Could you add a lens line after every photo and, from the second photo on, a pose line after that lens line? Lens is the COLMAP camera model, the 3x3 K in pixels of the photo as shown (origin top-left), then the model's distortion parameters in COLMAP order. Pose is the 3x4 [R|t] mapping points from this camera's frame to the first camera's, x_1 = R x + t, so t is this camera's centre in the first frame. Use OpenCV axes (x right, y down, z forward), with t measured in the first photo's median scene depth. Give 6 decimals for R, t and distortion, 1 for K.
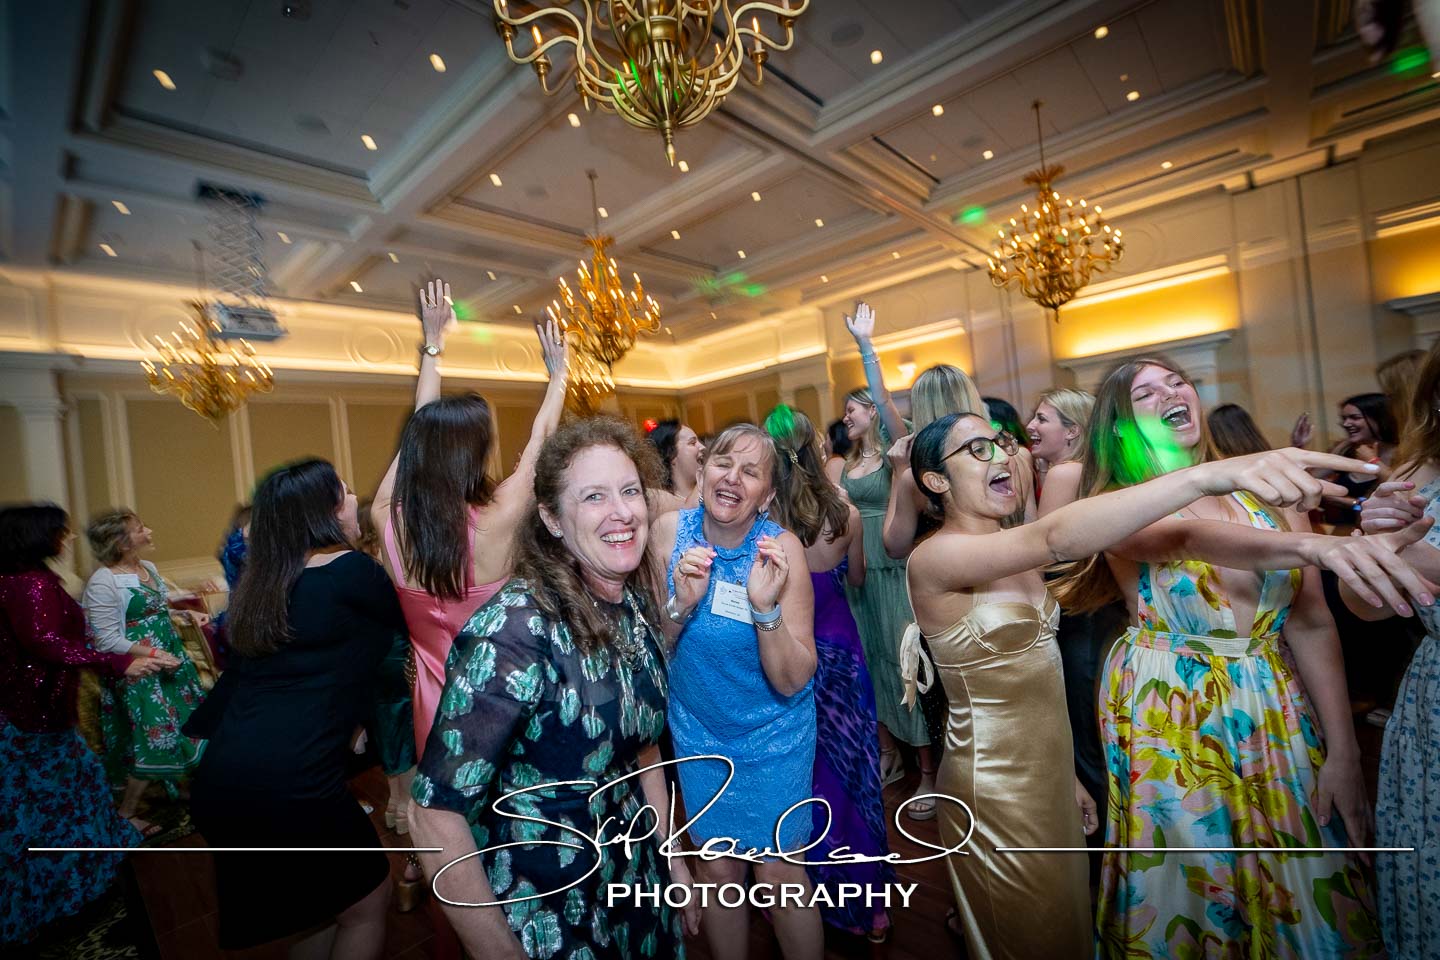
lens RADIAL K [[644.6, 0, 718.0], [0, 644.6, 476.8], [0, 0, 1]] dist [0.006418, 0.001368]
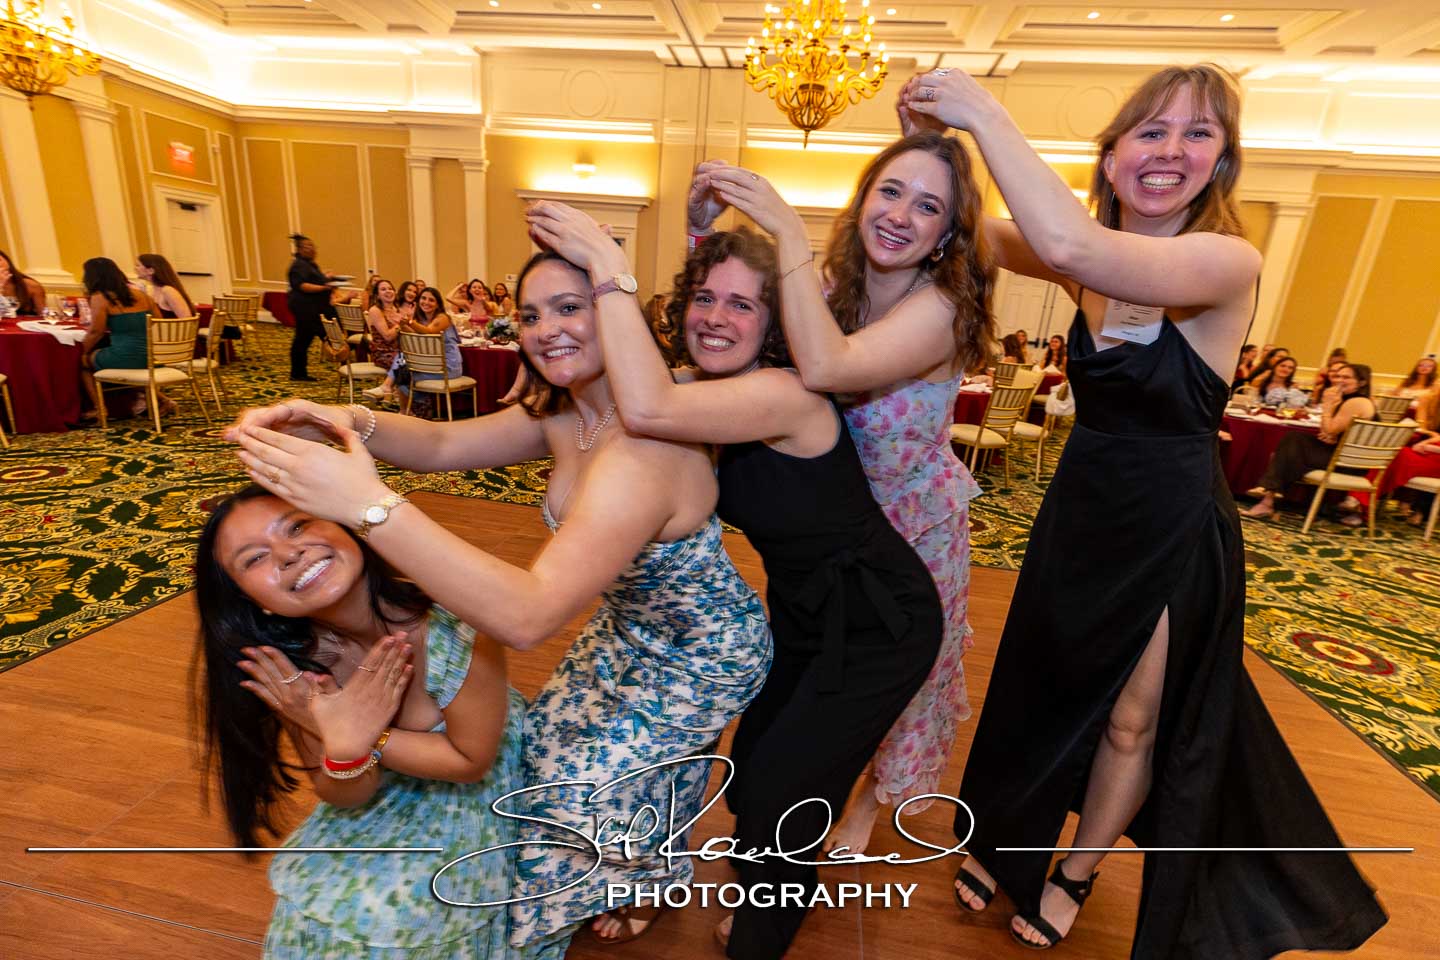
lens RADIAL K [[644.6, 0, 720.1], [0, 644.6, 475.4], [0, 0, 1]] dist [0.006418, 0.001368]
pose [[0.823222, 0.013830, 0.567552, -0.045065], [-0.160641, 0.964522, 0.209503, 0.016498], [-0.544519, -0.263639, 0.796237, 0.206446]]
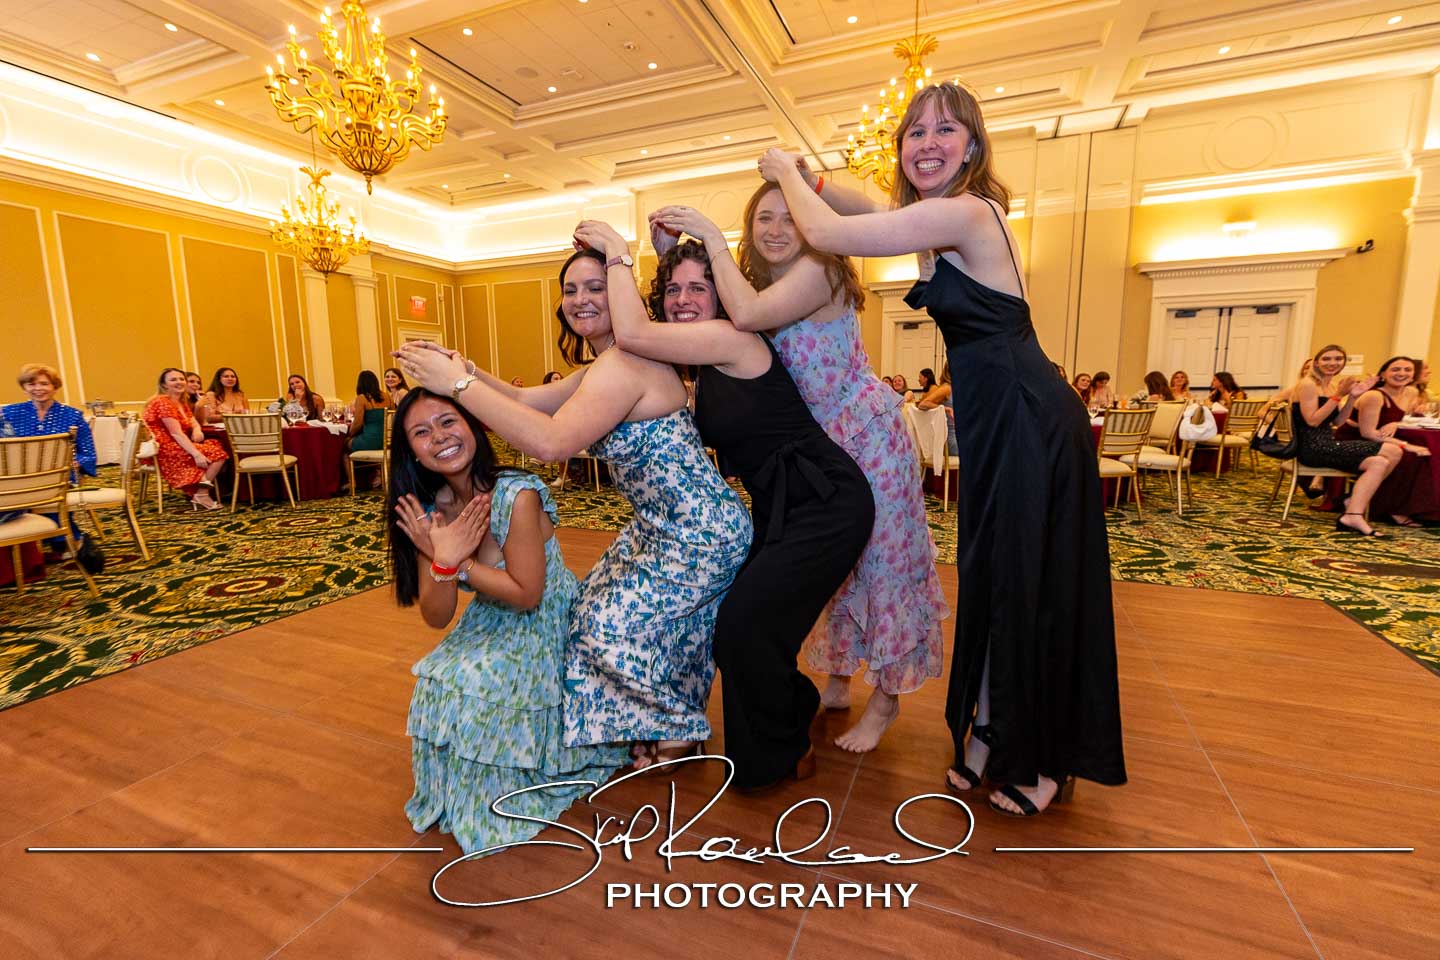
lens RADIAL K [[644.6, 0, 712.1], [0, 644.6, 478.6], [0, 0, 1]] dist [0.006418, 0.001368]
pose [[0.941185, 0.044750, 0.334915, -0.029938], [-0.084821, 0.990743, 0.105988, 0.043771], [-0.327072, -0.128162, 0.936269, 0.140889]]
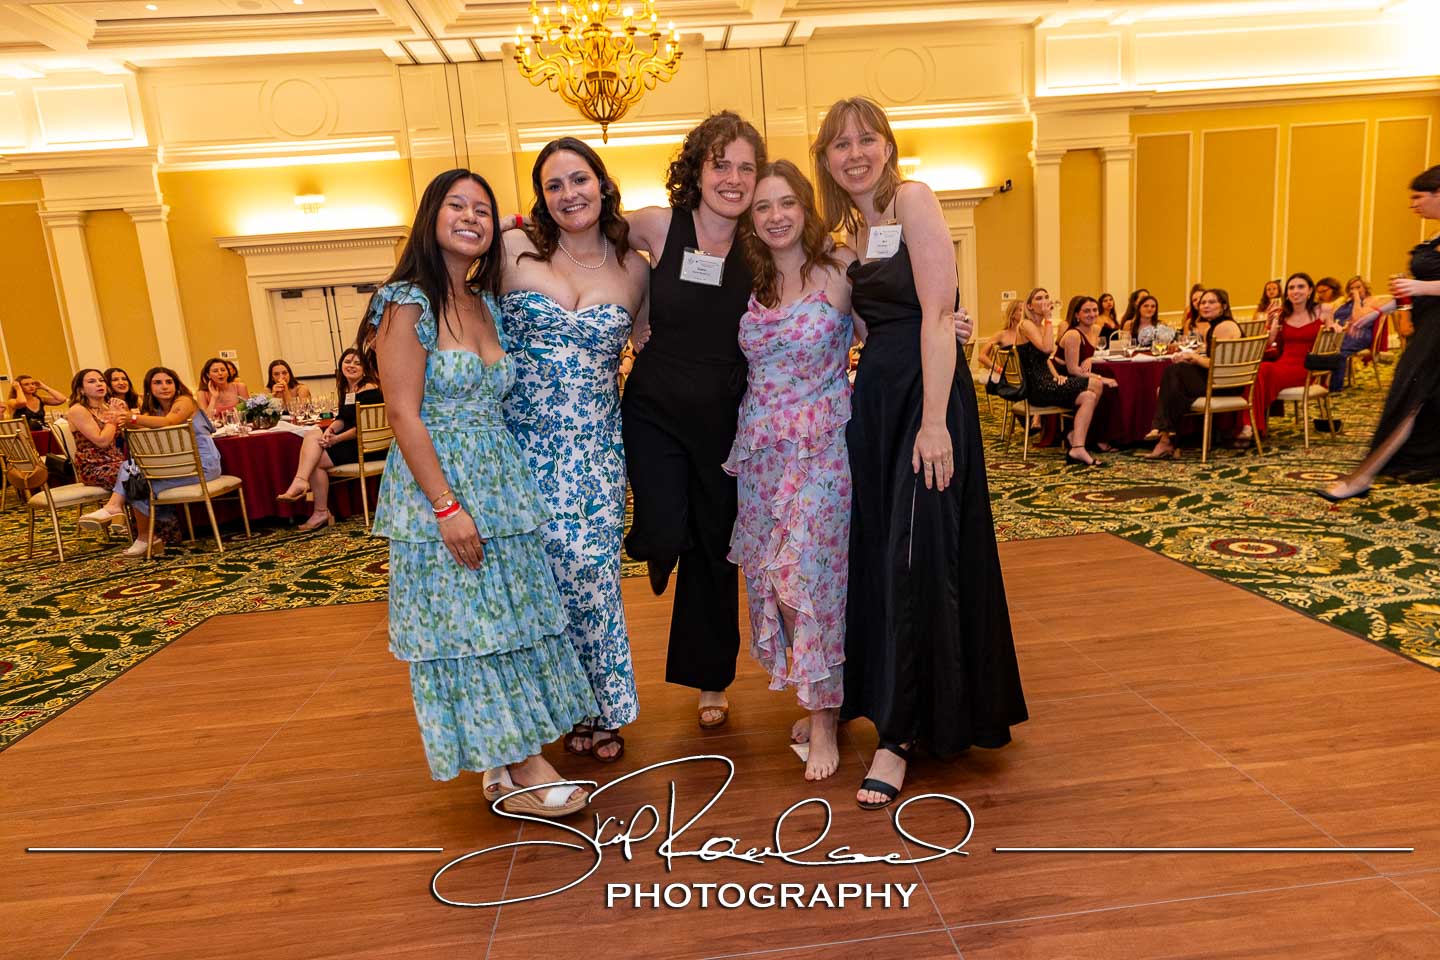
lens RADIAL K [[855.3, 0, 721.9], [0, 855.3, 473.1], [0, 0, 1]] dist [0.014206, -0.005233]
pose [[0.678659, -0.071544, 0.730961, -0.102317], [0.007899, 0.995898, 0.090141, 0.038297], [-0.734411, -0.055401, 0.676440, 0.178860]]
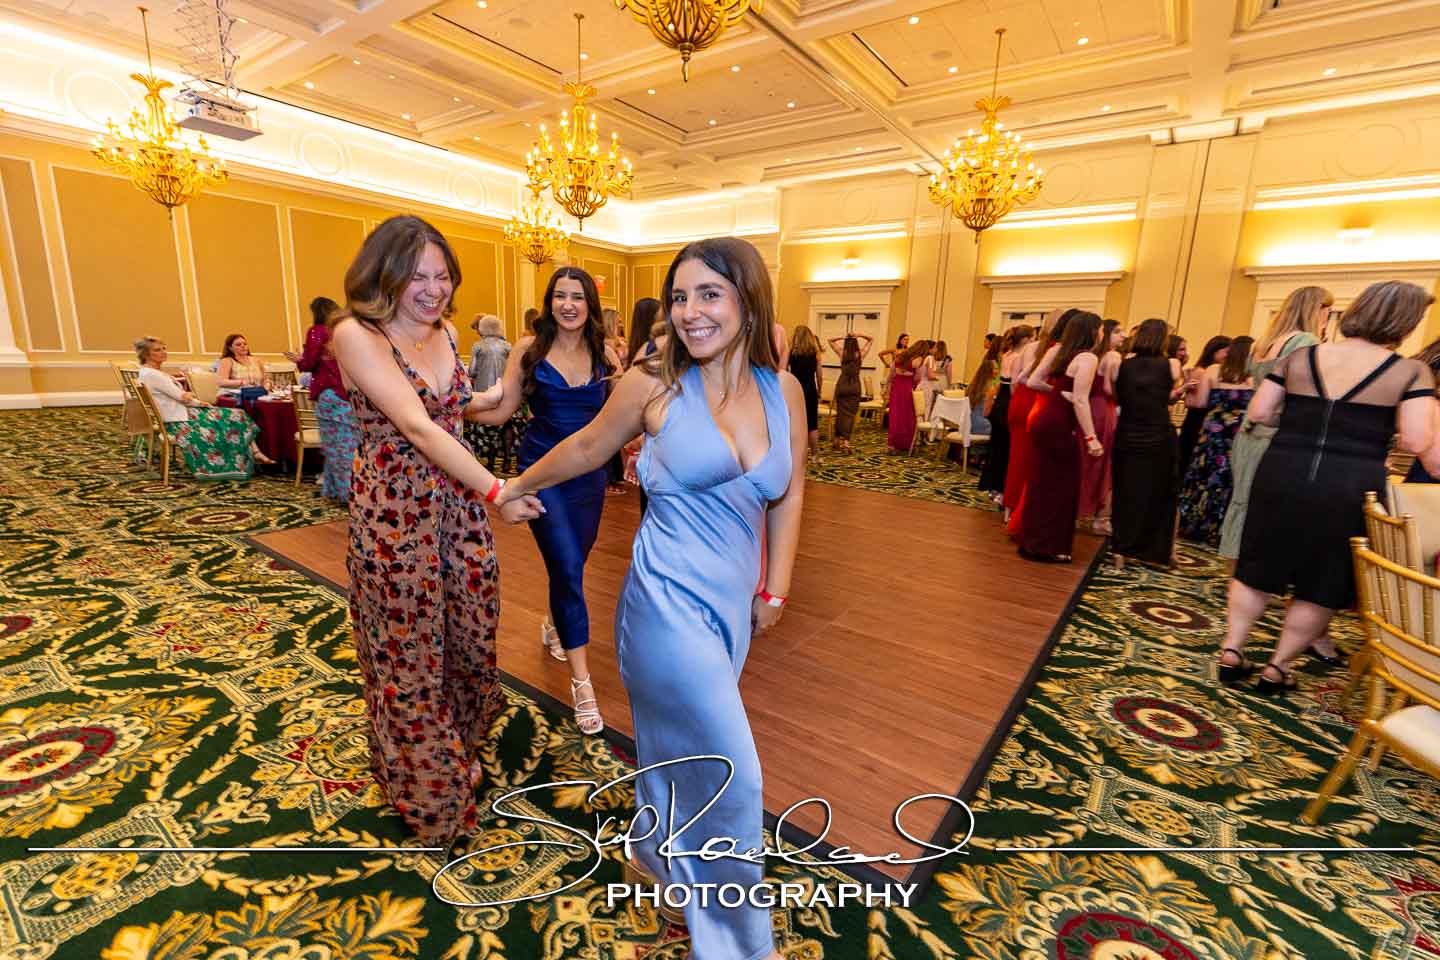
lens RADIAL K [[644.6, 0, 718.2], [0, 644.6, 480.6], [0, 0, 1]] dist [0.006418, 0.001368]
pose [[0.985610, 0.111230, 0.127285, -0.026810], [-0.134280, 0.972583, 0.189873, 0.014071], [-0.102676, -0.204232, 0.973523, -0.136887]]
